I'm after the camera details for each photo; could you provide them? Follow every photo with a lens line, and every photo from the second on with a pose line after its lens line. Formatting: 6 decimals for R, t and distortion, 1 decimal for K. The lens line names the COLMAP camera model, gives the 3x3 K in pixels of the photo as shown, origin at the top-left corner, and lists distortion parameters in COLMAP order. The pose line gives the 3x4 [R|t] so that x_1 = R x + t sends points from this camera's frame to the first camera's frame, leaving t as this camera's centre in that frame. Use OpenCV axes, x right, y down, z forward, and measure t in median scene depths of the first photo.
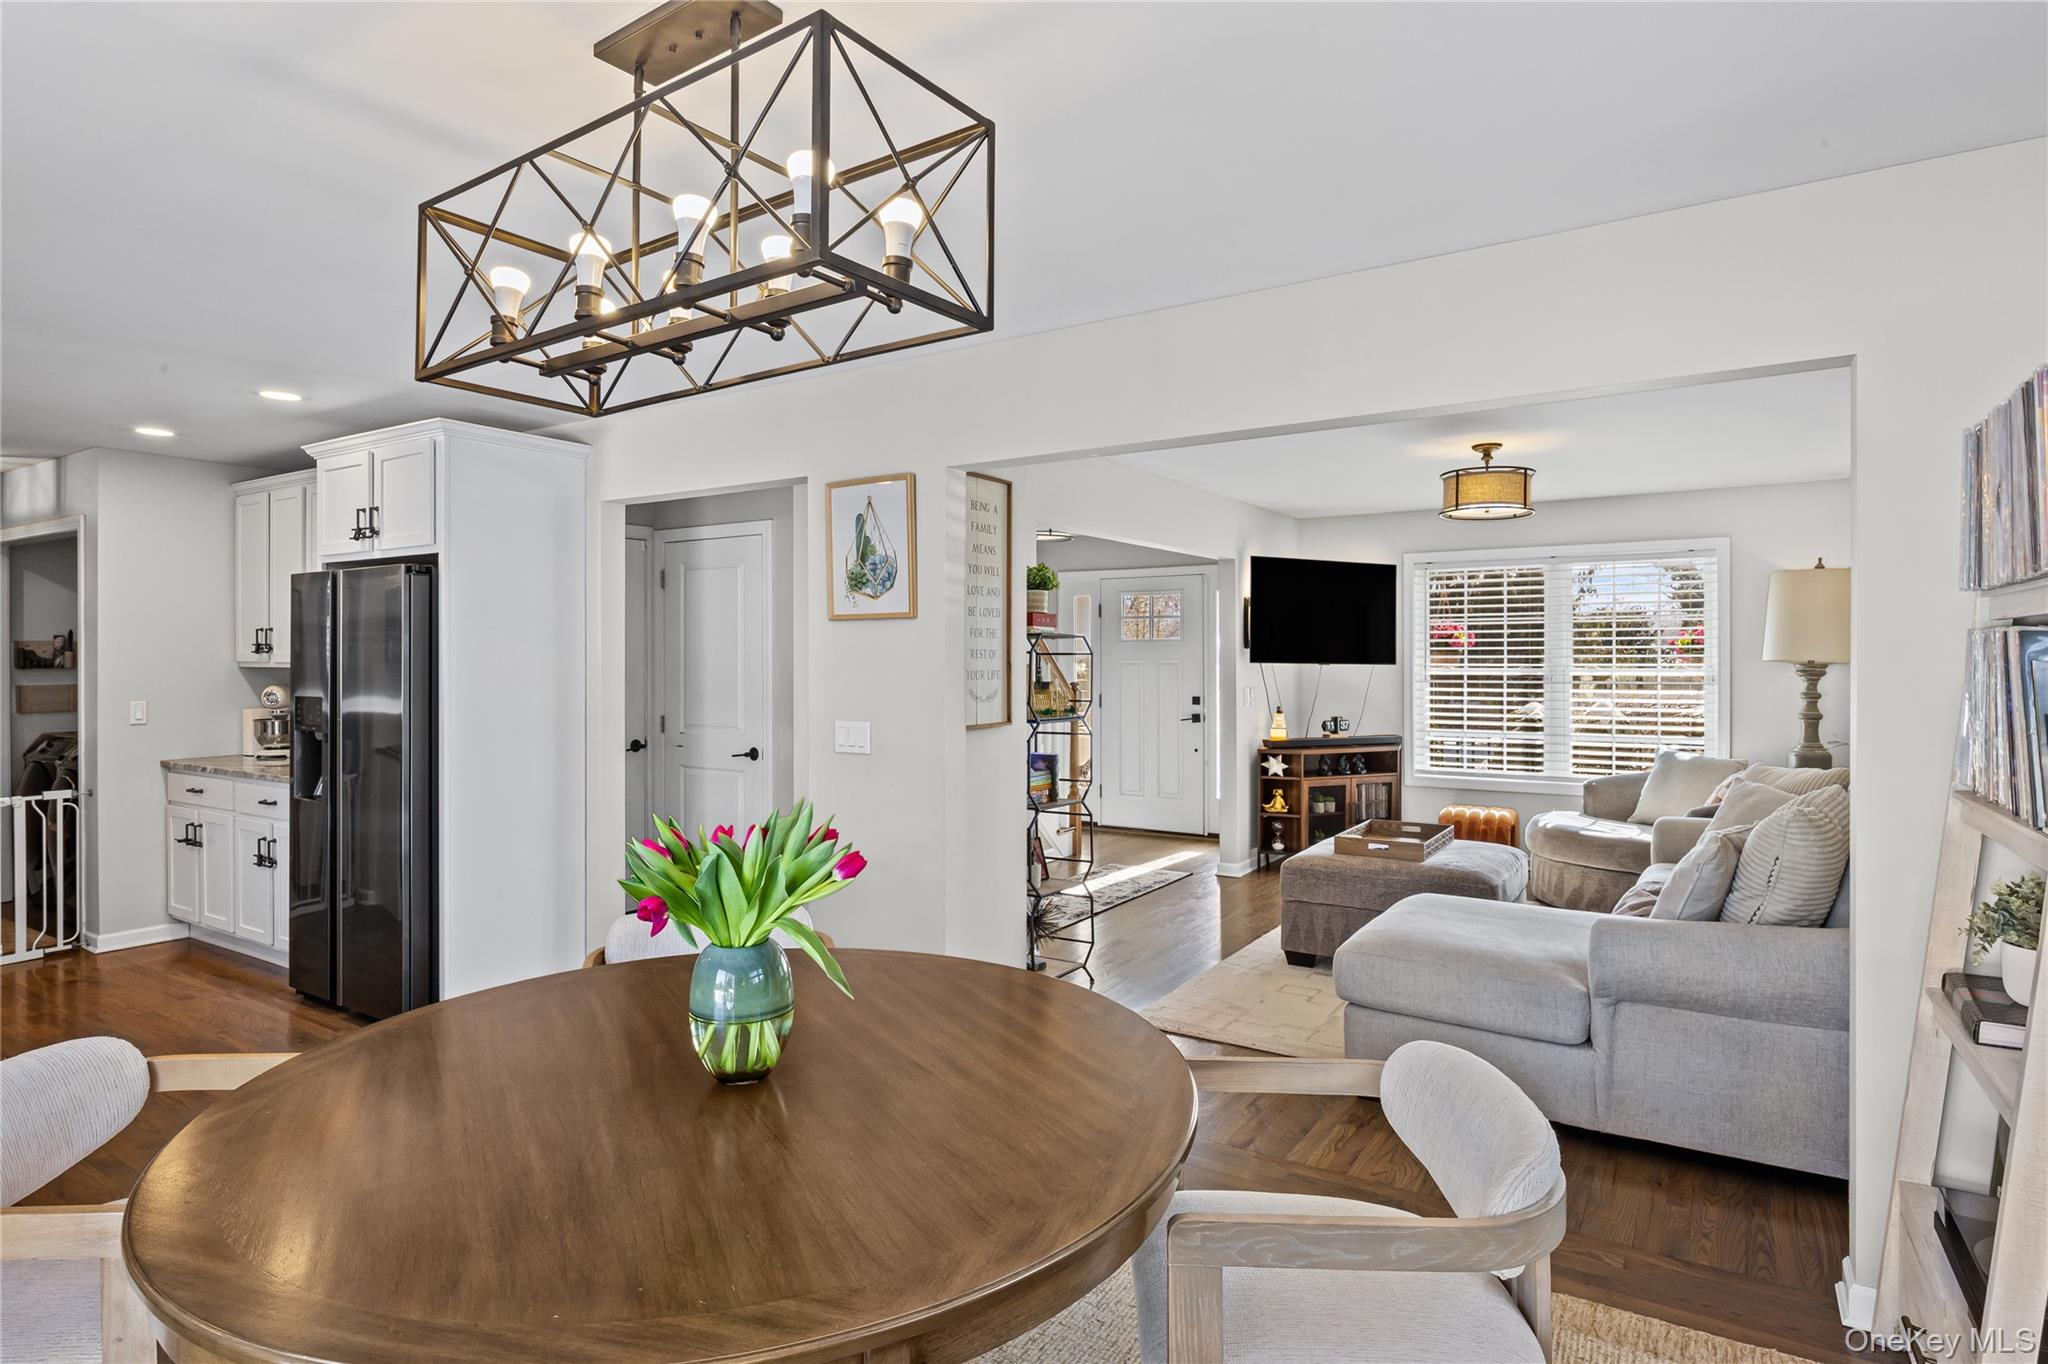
lens RADIAL K [[1083.6, 0, 1018.4], [0, 1083.6, 668.7], [0, 0, 1]] dist [-0.003687, -0.000733]
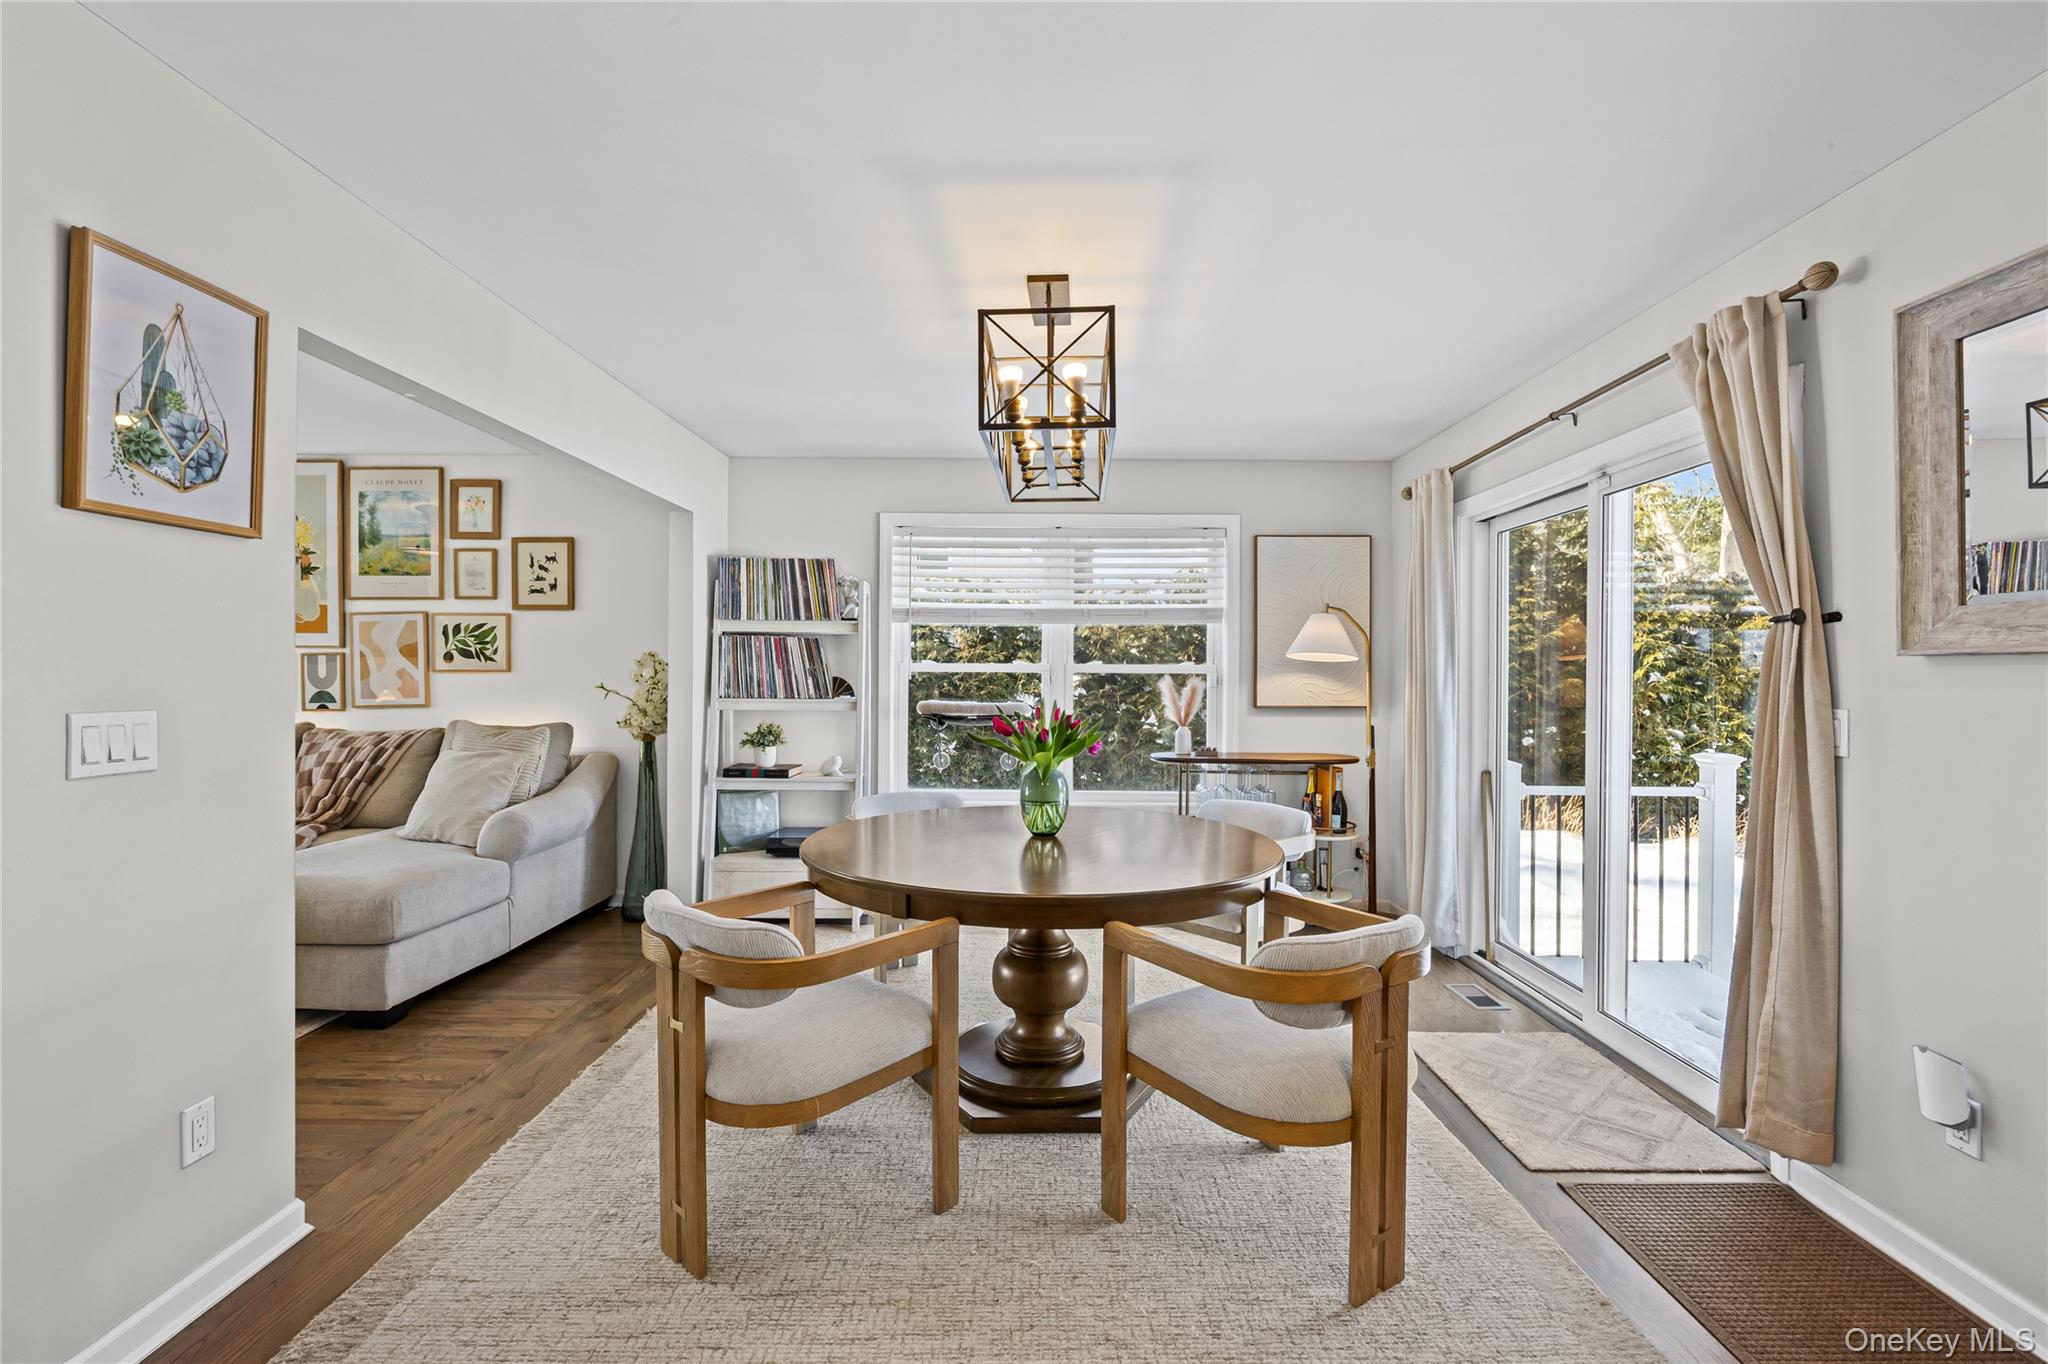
lens RADIAL K [[911.2, 0, 1024.0], [0, 911.2, 682.0], [0, 0, 1]] dist [-0.010757, 0.000009]
pose [[-0.532348, -0.009860, 0.846468, -0.397849], [-0.002554, 0.999946, 0.010042, 0.015565], [-0.846522, 0.003184, -0.532344, 0.455394]]
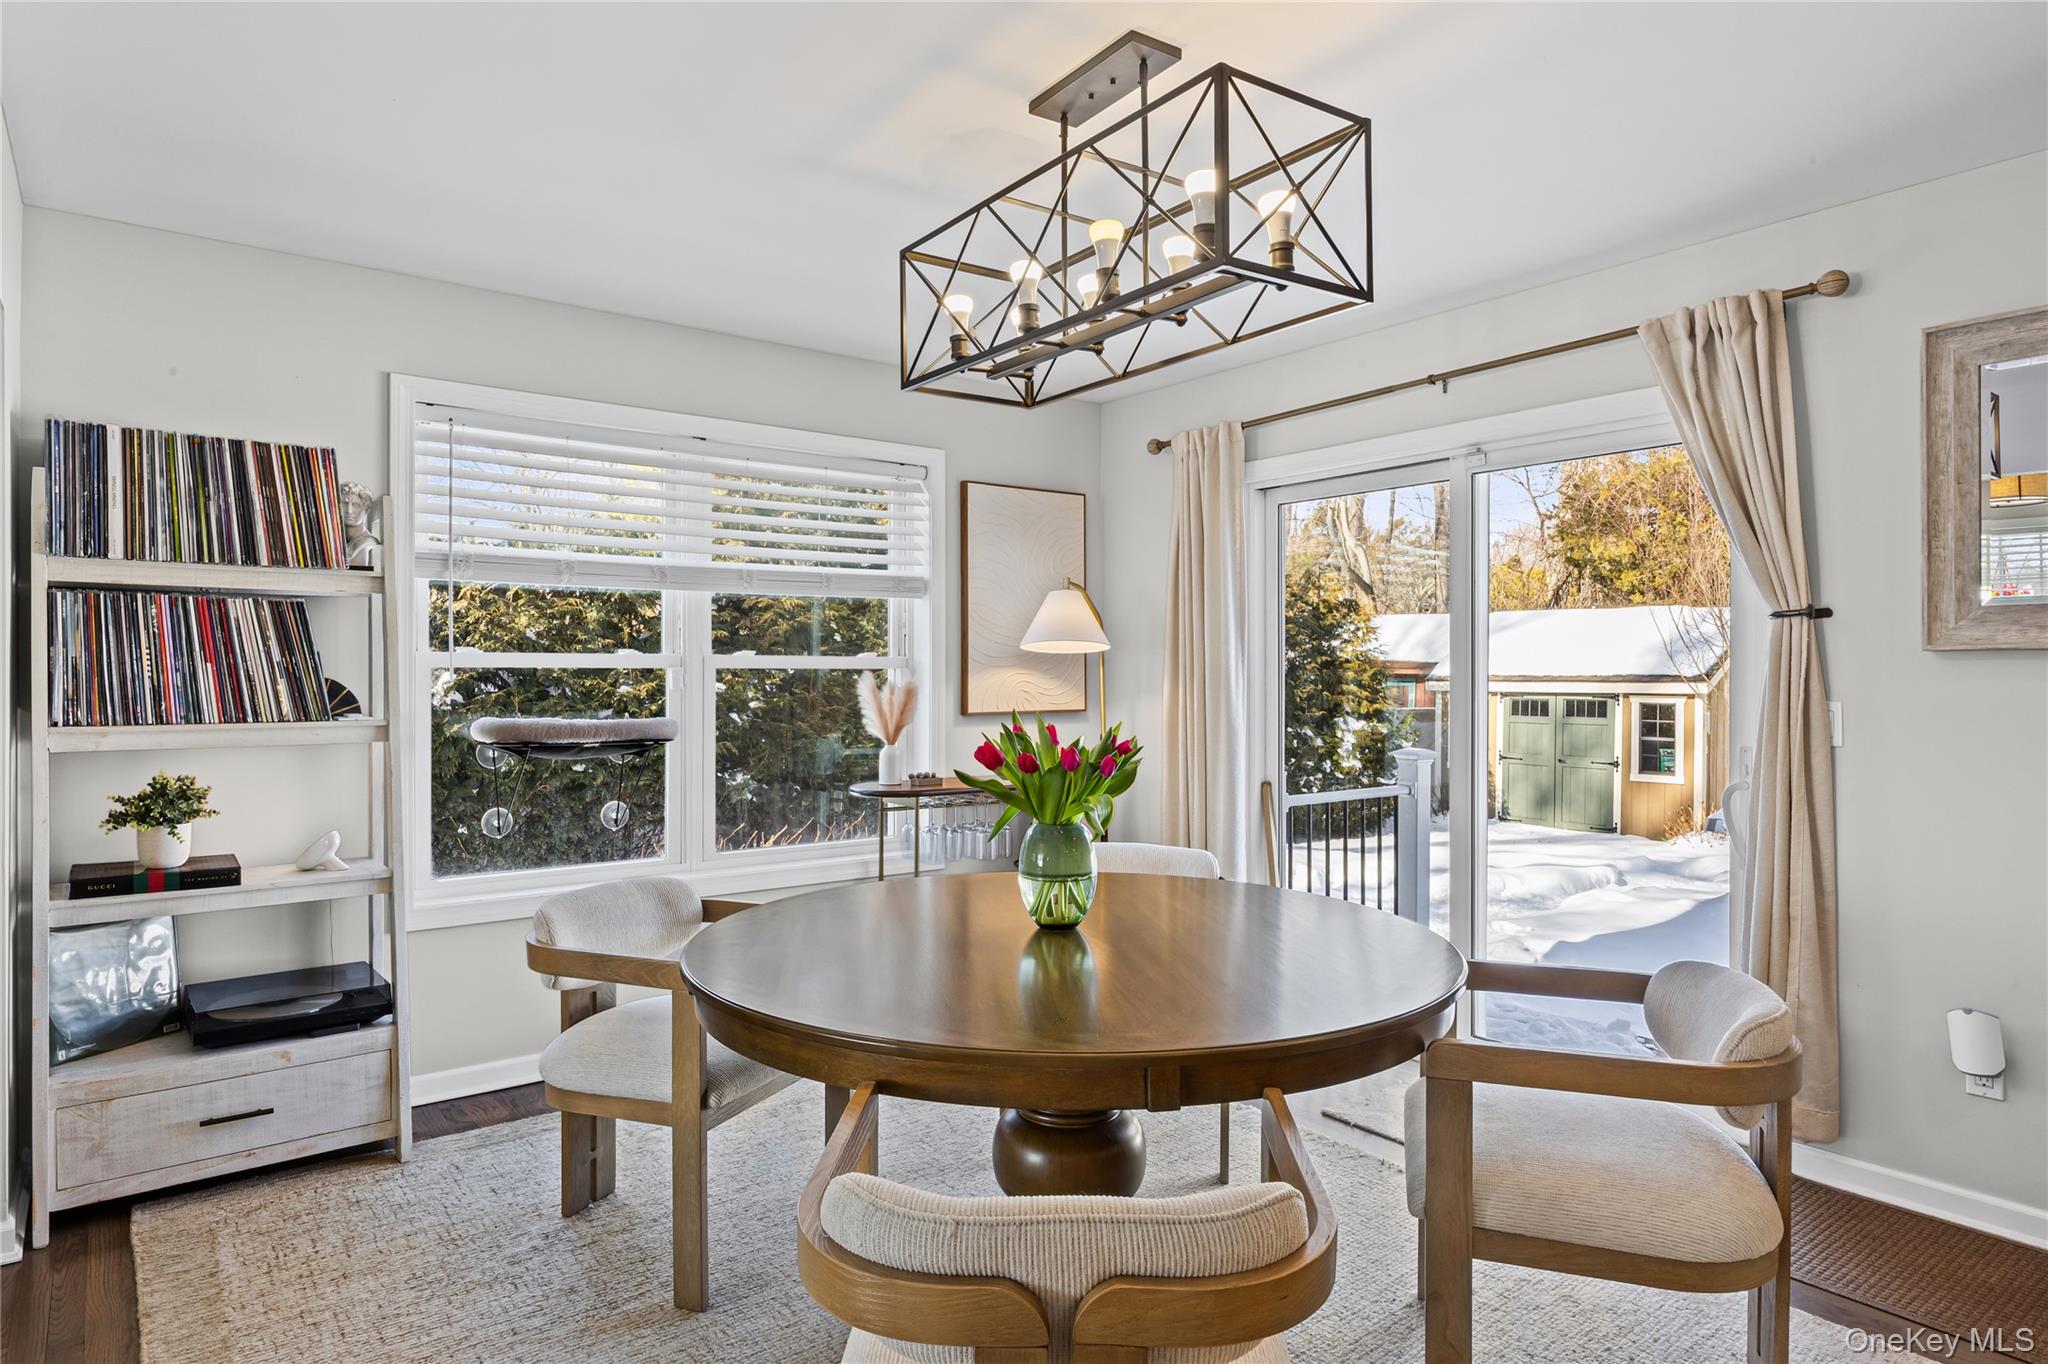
lens RADIAL K [[1186.3, 0, 1019.2], [0, 1186.3, 675.4], [0, 0, 1]] dist [-0.001723, -0.000312]
pose [[-0.940513, -0.001920, 0.339751, -0.152685], [0.000723, 0.999970, 0.007652, 0.014589], [-0.339756, 0.007442, -0.940484, 0.553757]]
